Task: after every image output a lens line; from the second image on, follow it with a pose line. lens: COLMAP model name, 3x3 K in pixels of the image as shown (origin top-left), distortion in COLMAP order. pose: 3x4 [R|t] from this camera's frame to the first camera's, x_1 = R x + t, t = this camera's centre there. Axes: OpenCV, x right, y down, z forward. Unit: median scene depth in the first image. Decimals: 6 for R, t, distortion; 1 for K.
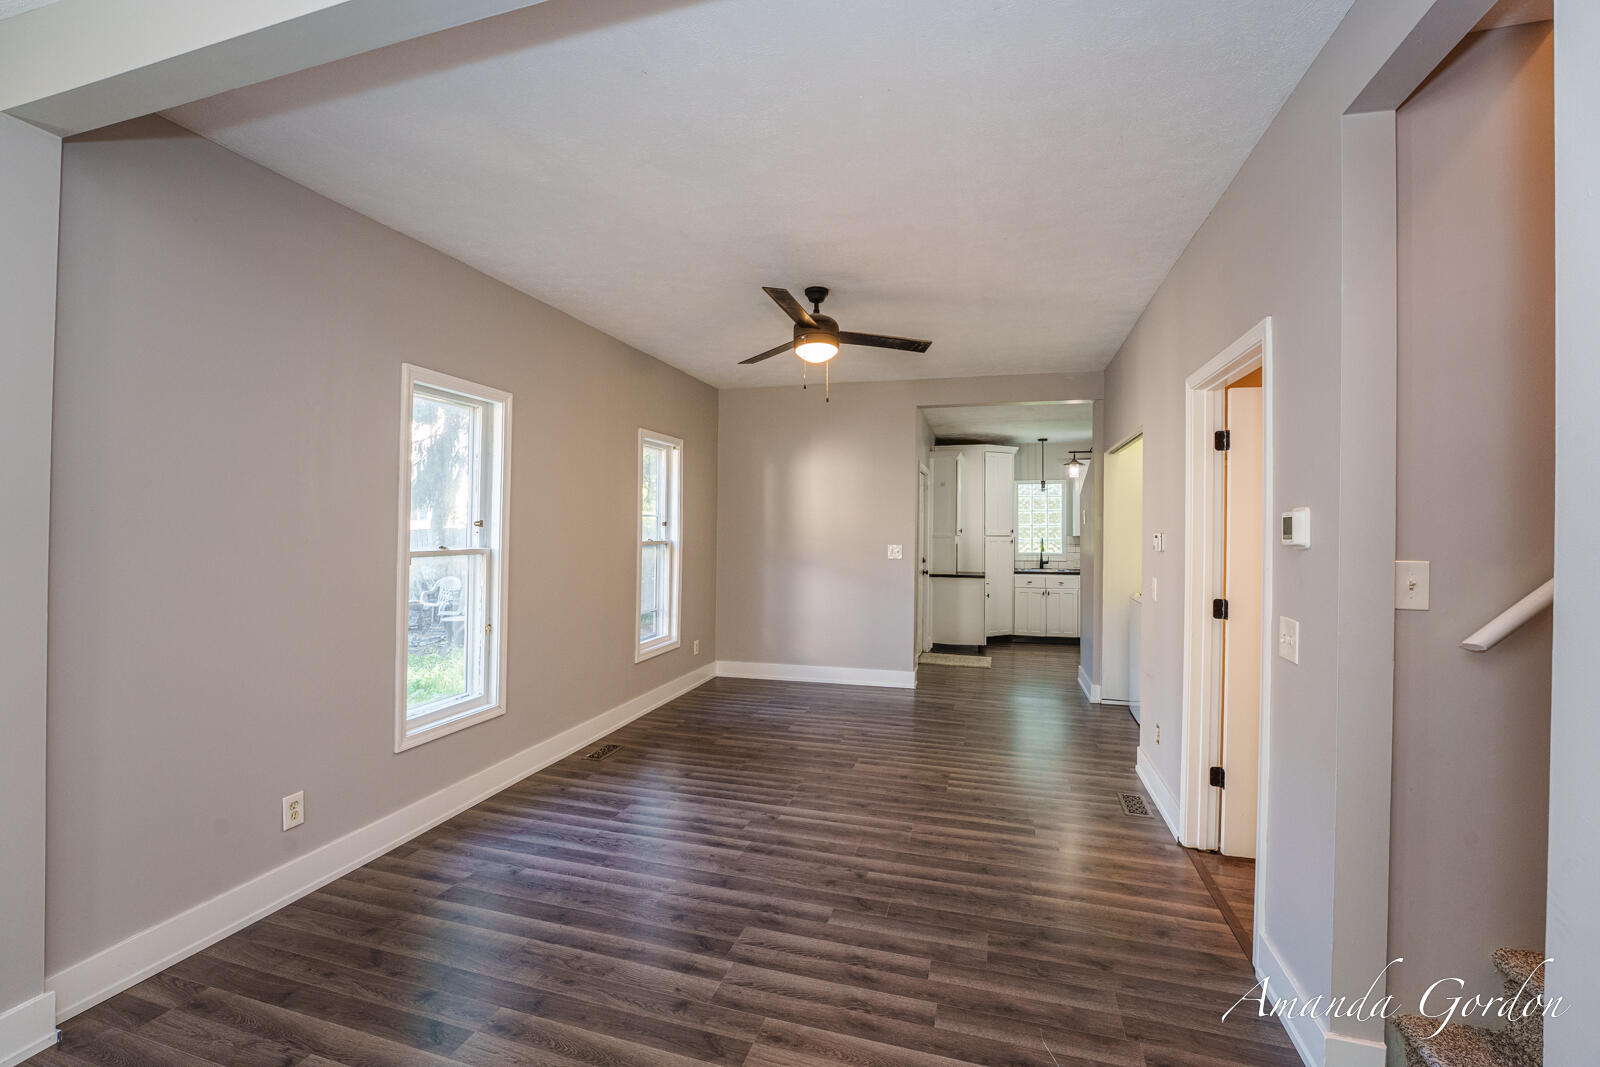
lens RADIAL K [[661.8, 0, 798.0], [0, 661.8, 525.8], [0, 0, 1]] dist [-0.002620, -0.000109]
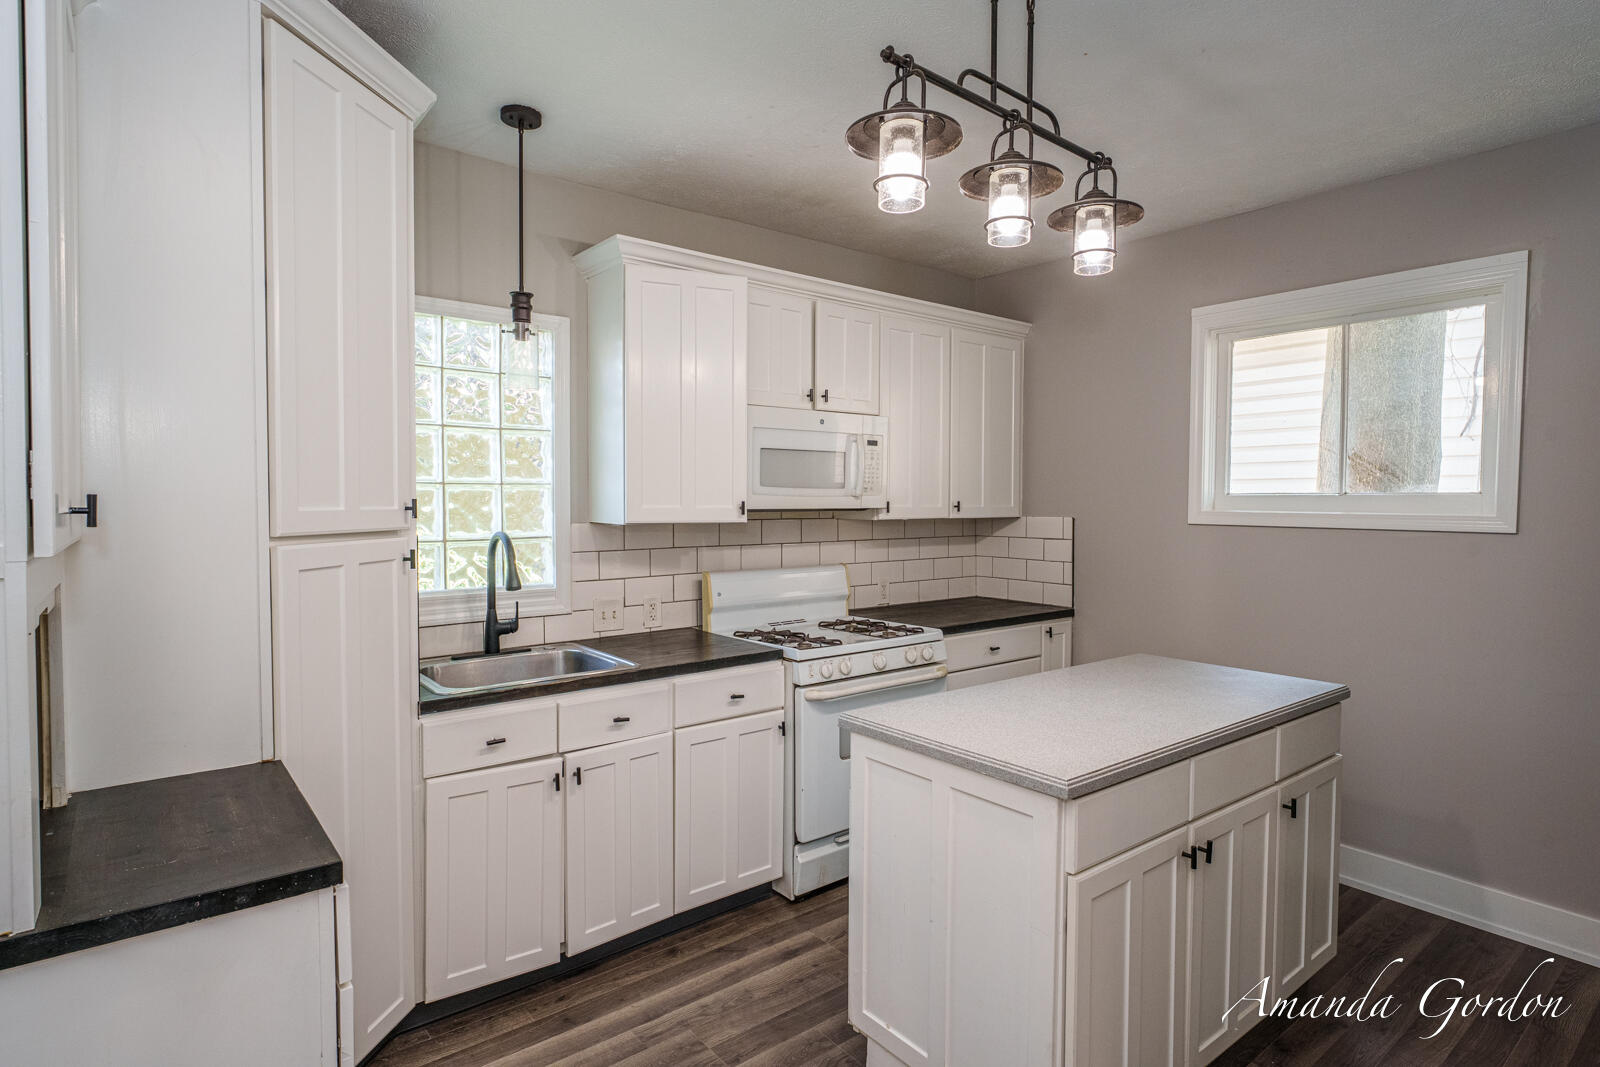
lens RADIAL K [[832.7, 0, 801.8], [0, 832.7, 528.1], [0, 0, 1]] dist [0.000137, 0.000061]
pose [[0.573670, -0.033242, 0.818412, 0.347092], [-0.005885, 0.998983, 0.044701, 0.004039], [-0.819065, -0.030460, 0.572891, 1.421704]]
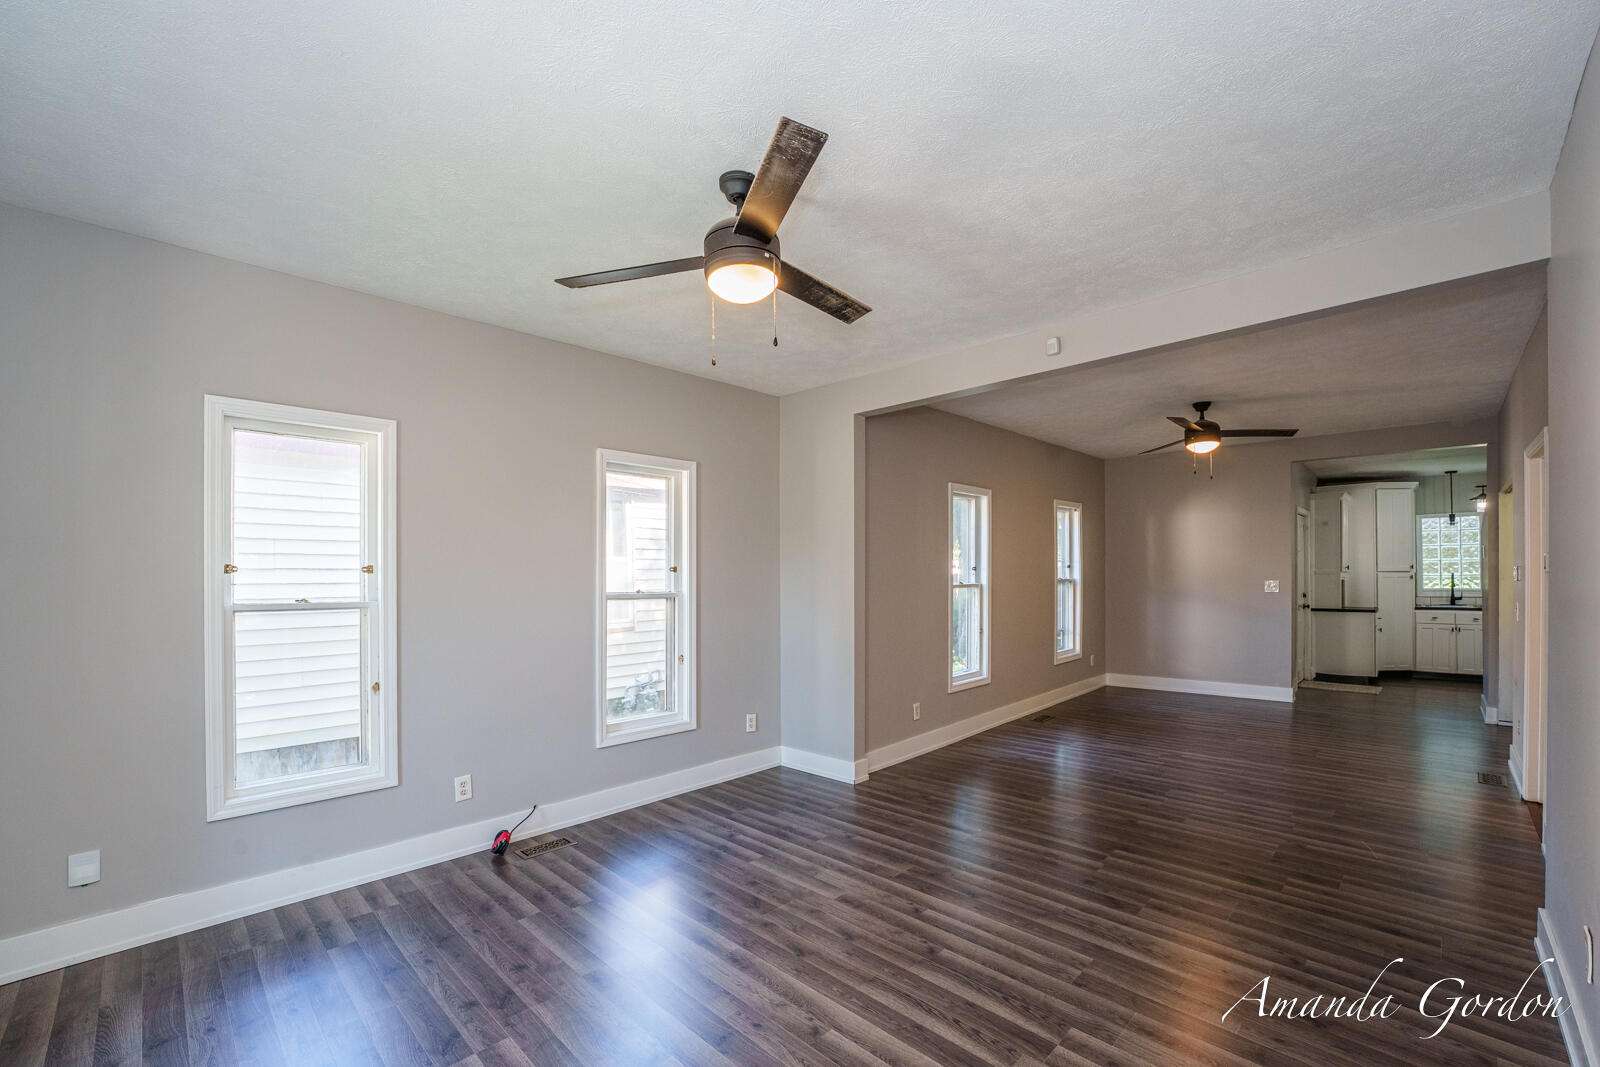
lens RADIAL K [[663.1, 0, 808.2], [0, 663.1, 573.8], [0, 0, 1]] dist [-0.023213, 0.000393]
pose [[0.888378, -0.014511, -0.458884, -0.065613], [0.018720, 0.999814, 0.004623, -0.004933], [0.458731, -0.012697, 0.888484, -0.535097]]
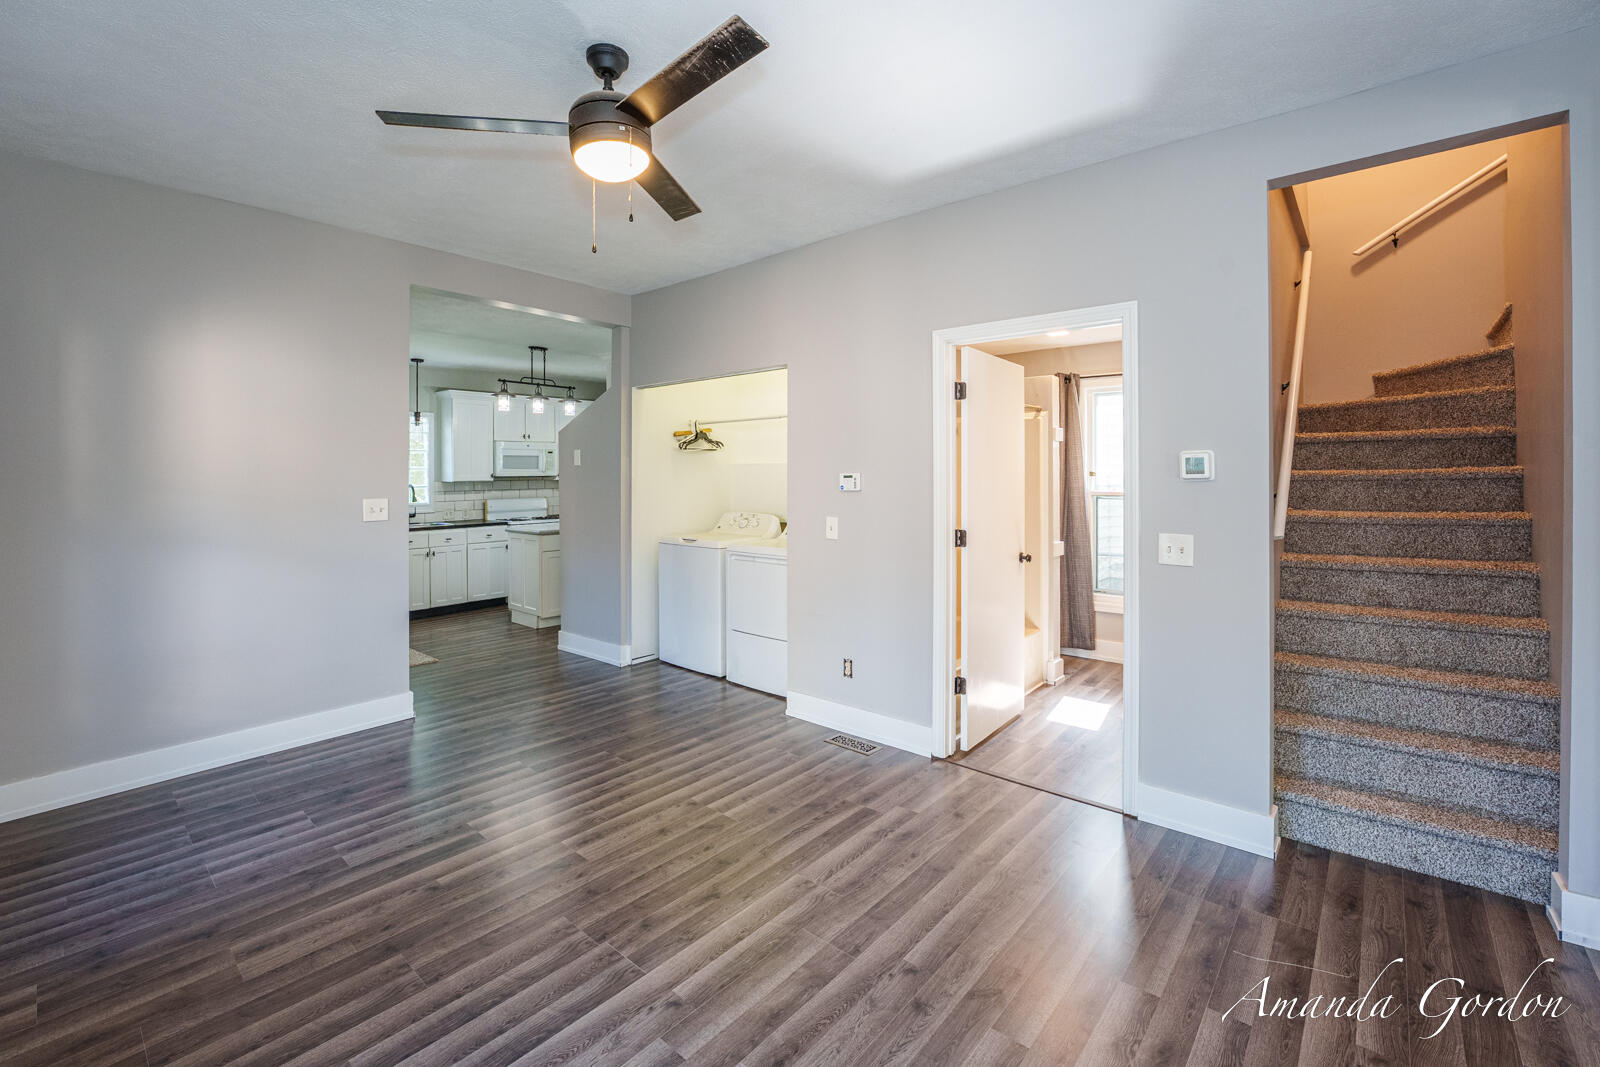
lens RADIAL K [[688.4, 0, 792.4], [0, 688.4, 474.4], [0, 0, 1]] dist [-0.021834, 0.000053]
pose [[0.415626, -0.006810, 0.909510, -0.354466], [0.002025, 0.999976, 0.006562, 0.004114], [-0.909533, -0.000885, 0.415630, 0.484682]]
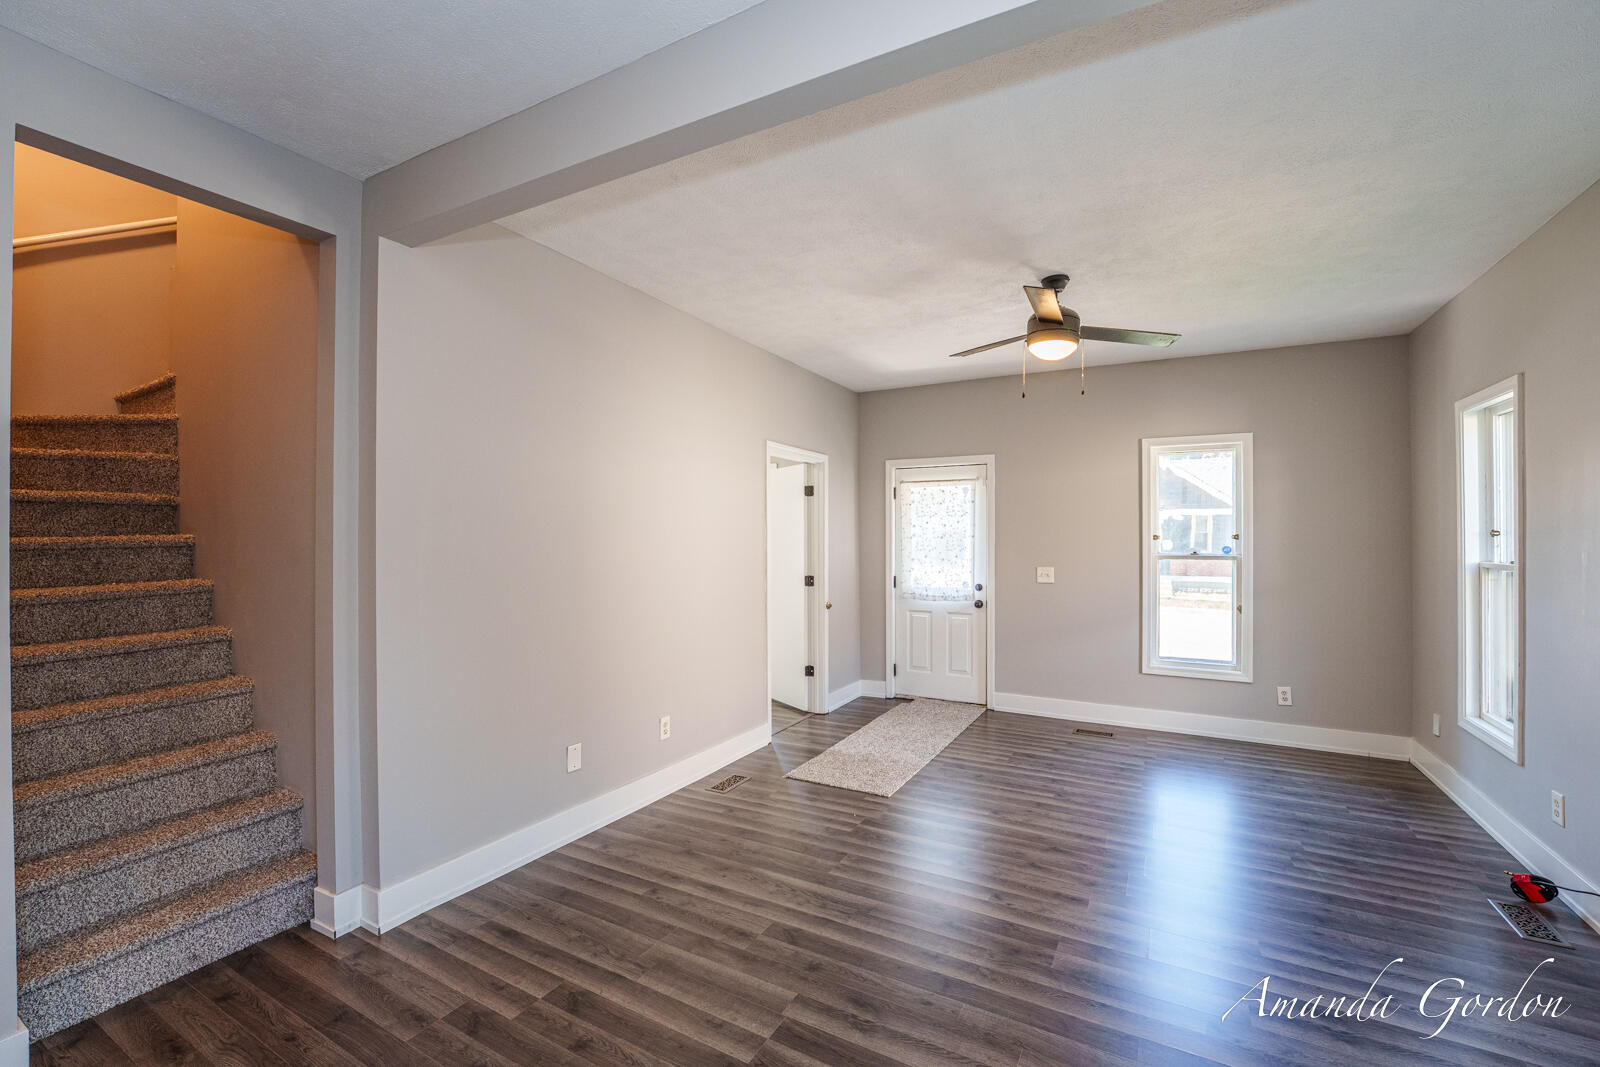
lens RADIAL K [[665.4, 0, 800.0], [0, 665.4, 541.5], [0, 0, 1]] dist [-0.032985, 0.007689]
pose [[-0.976495, -0.011597, 0.215228, -0.208761], [-0.012085, 0.999927, -0.000948, 0.001589], [-0.215202, -0.003526, -0.976563, 0.621981]]
